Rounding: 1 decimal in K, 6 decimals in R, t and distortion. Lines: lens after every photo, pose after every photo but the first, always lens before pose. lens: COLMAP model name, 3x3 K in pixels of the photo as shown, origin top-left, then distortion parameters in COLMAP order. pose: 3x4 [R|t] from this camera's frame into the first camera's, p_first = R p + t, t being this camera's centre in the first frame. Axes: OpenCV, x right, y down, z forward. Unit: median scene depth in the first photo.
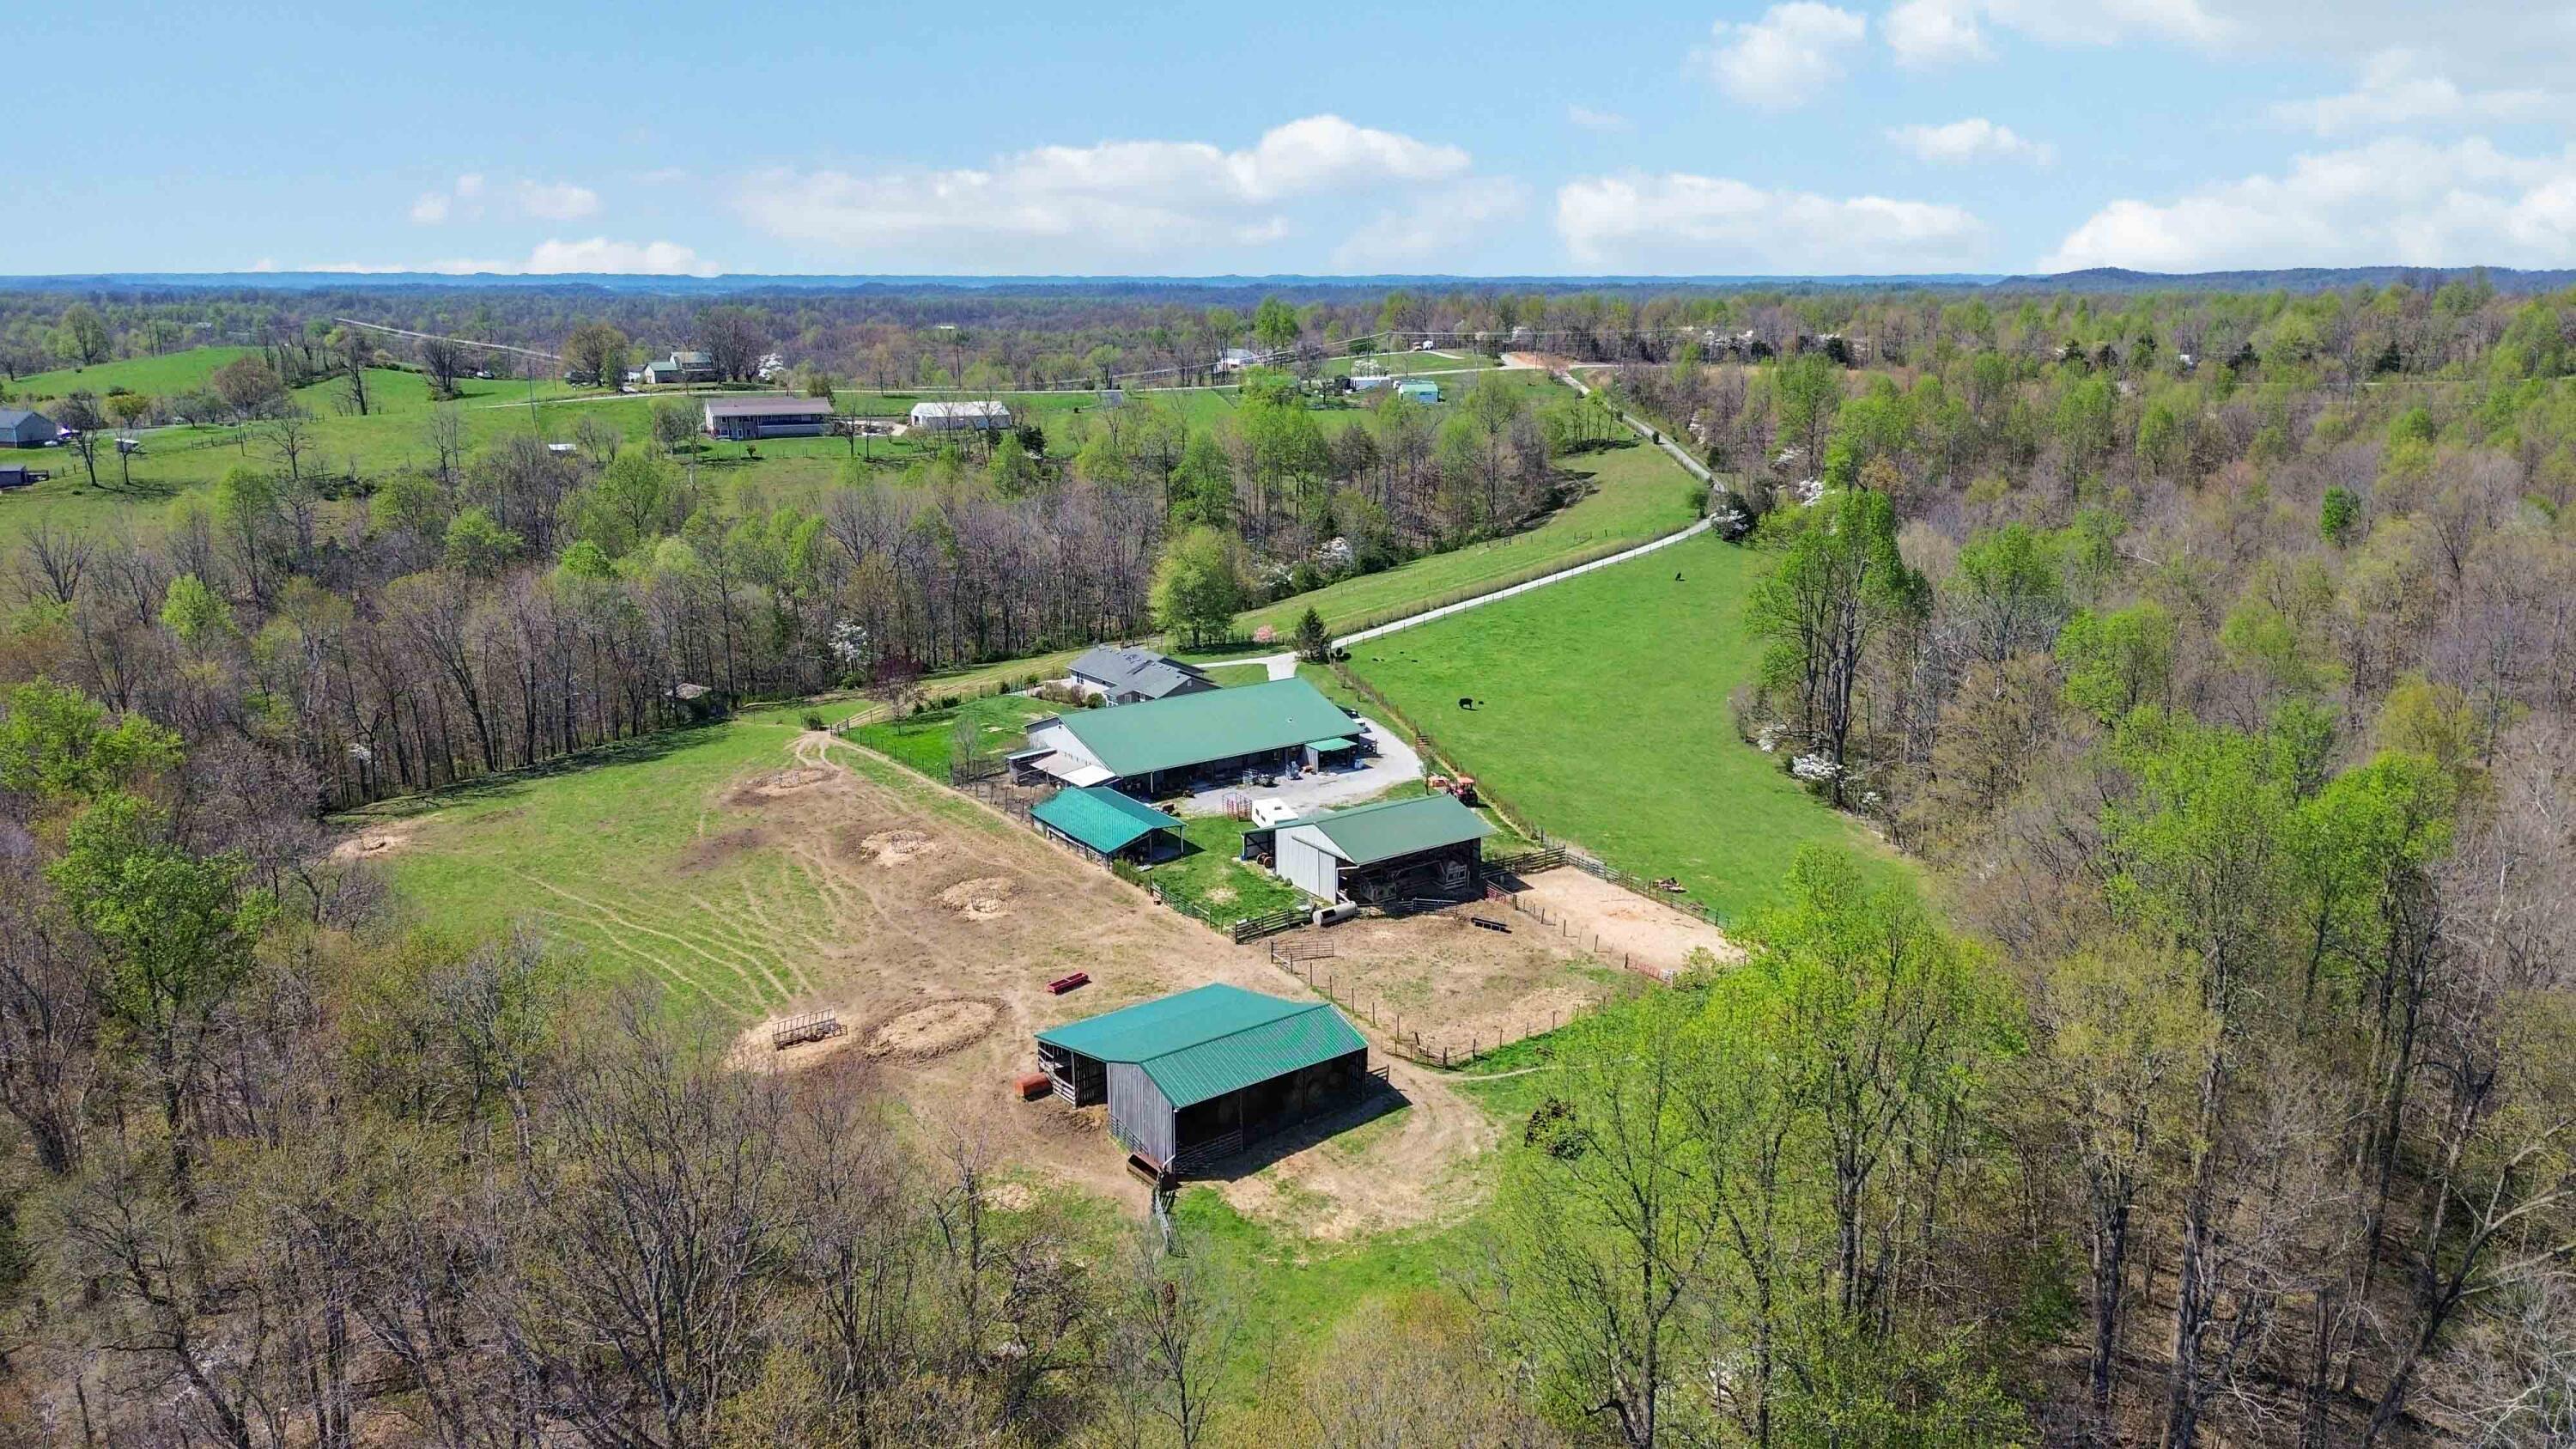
lens RADIAL K [[1770.8, 0, 1285.2], [0, 1770.8, 735.8], [0, 0, 1]] dist [0.062855, -0.061037]
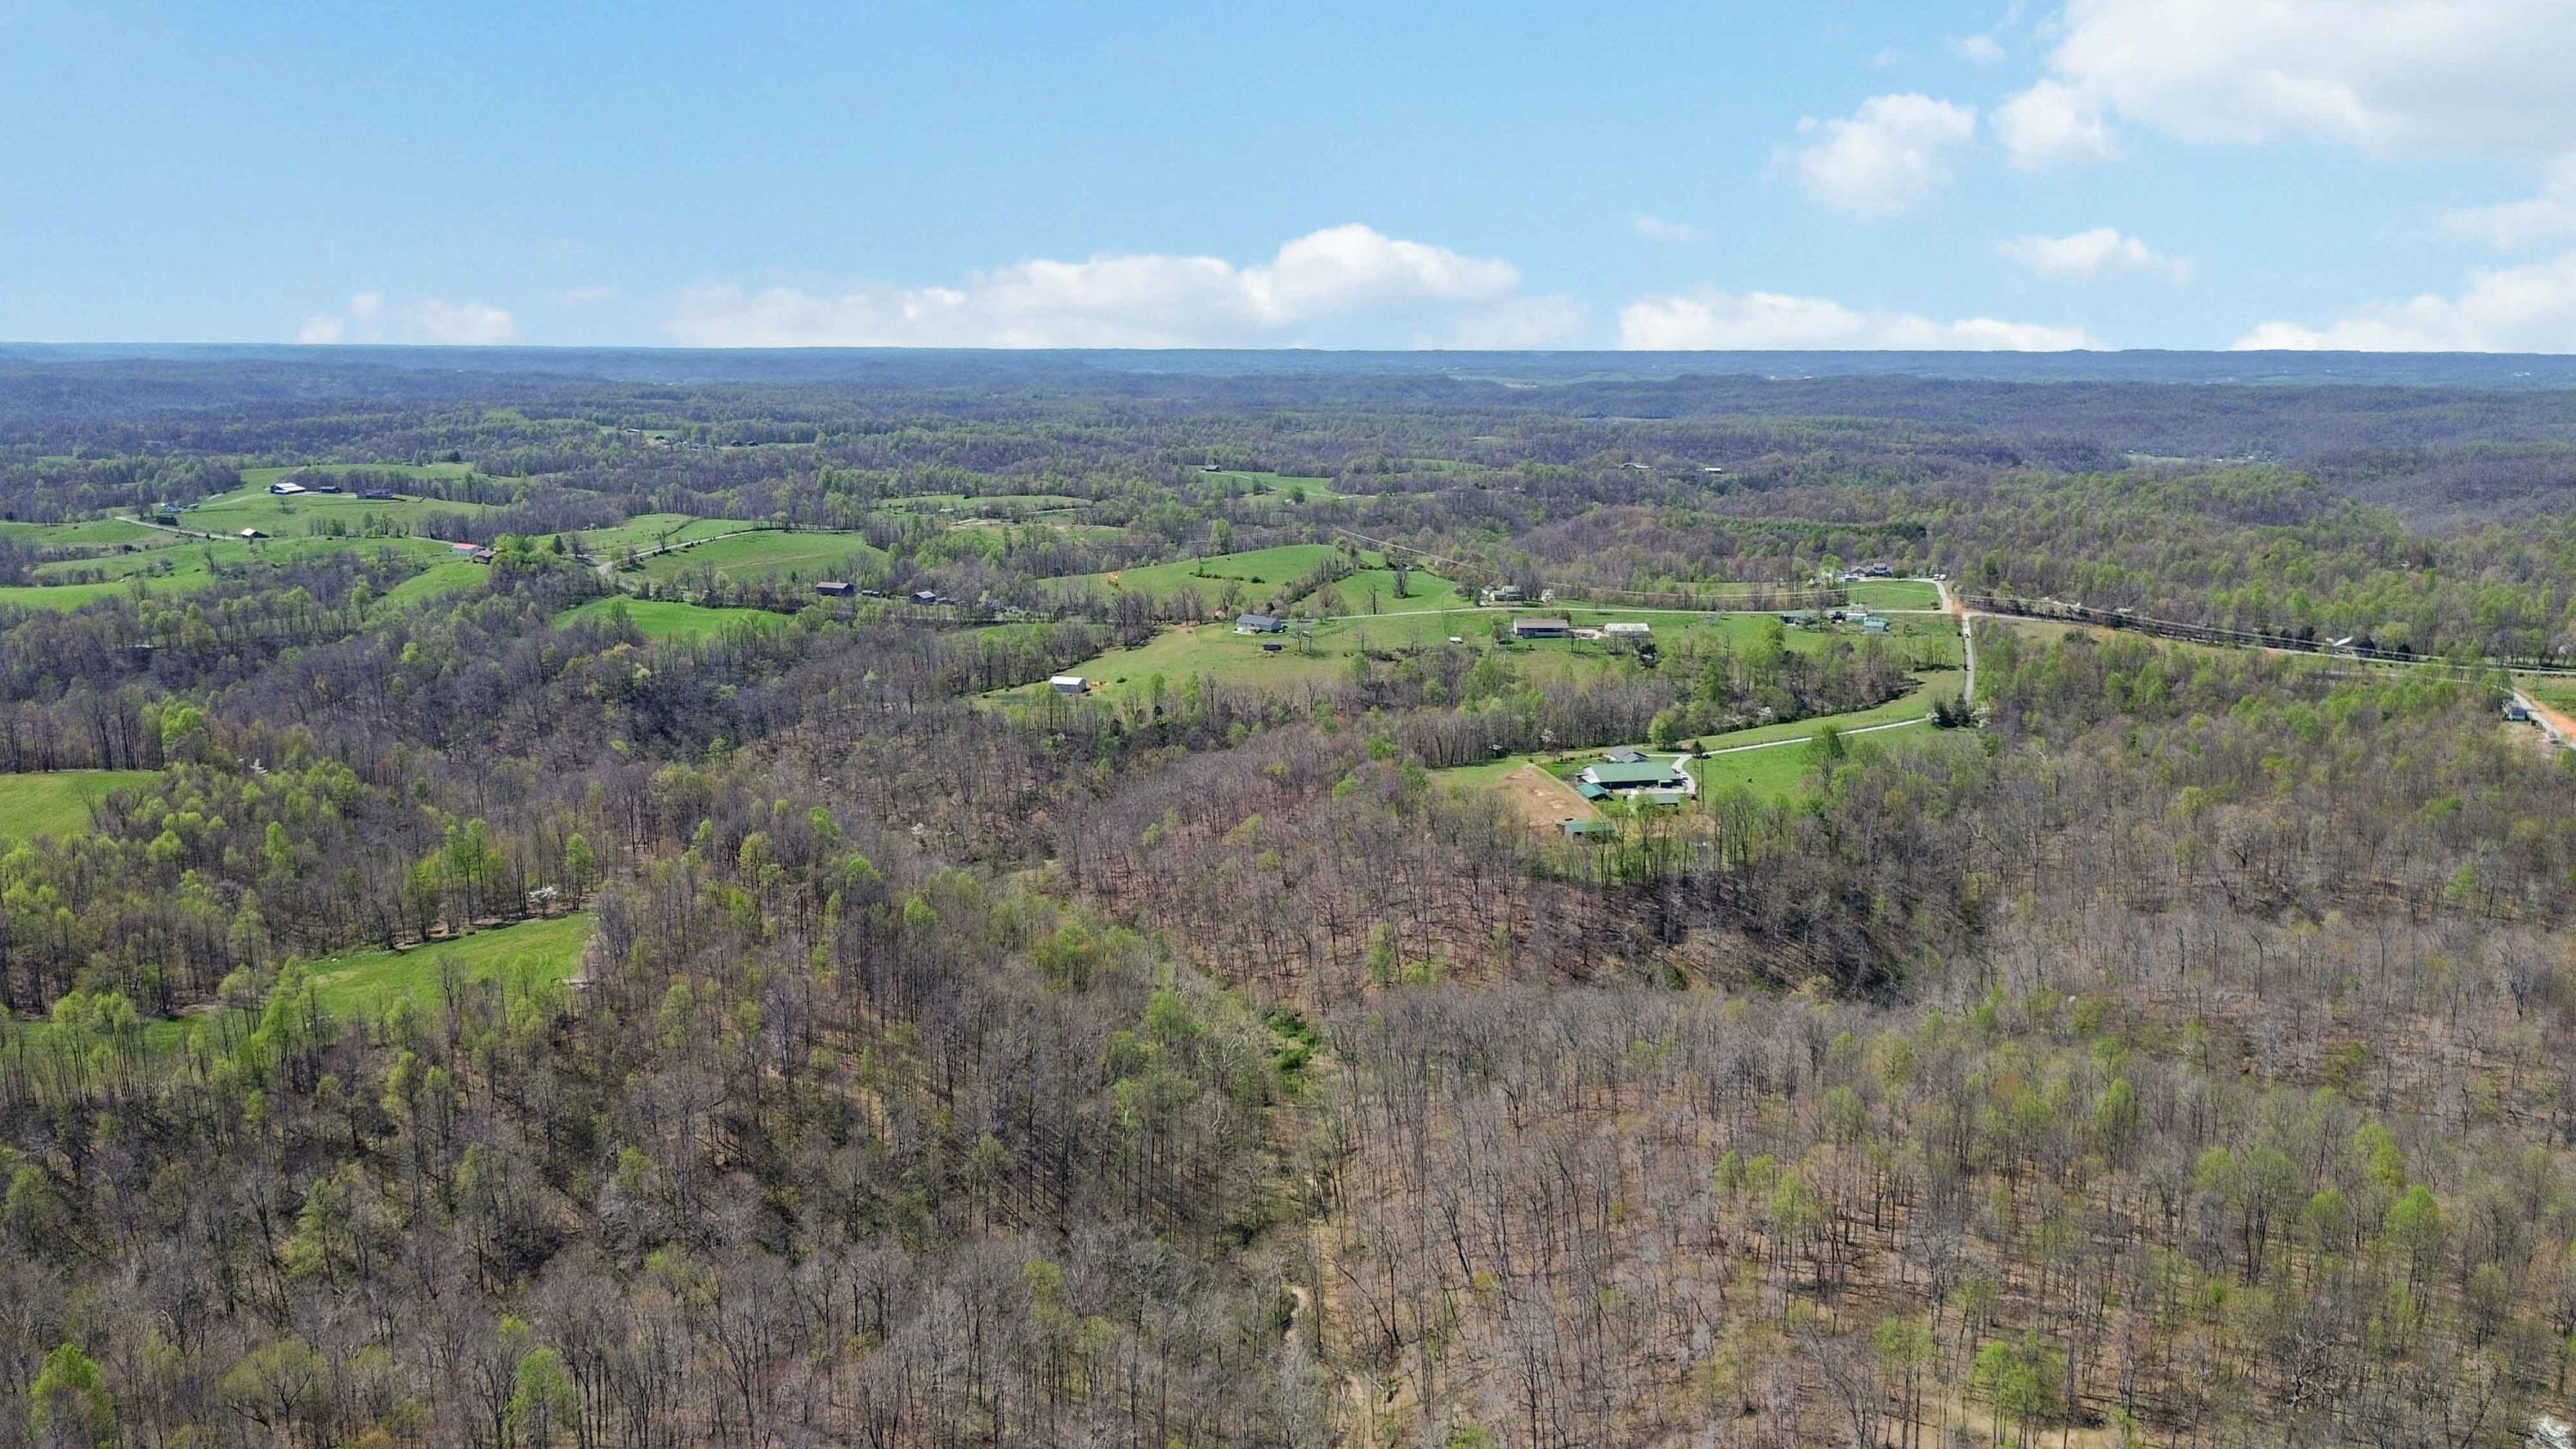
lens RADIAL K [[1770.8, 0, 1285.2], [0, 1770.8, 735.8], [0, 0, 1]] dist [0.062855, -0.061037]
pose [[0.902580, 0.096633, -0.419537, 0.592641], [-0.110975, 0.993774, -0.009849, 0.025195], [0.415973, 0.055448, 0.907685, -1.848484]]
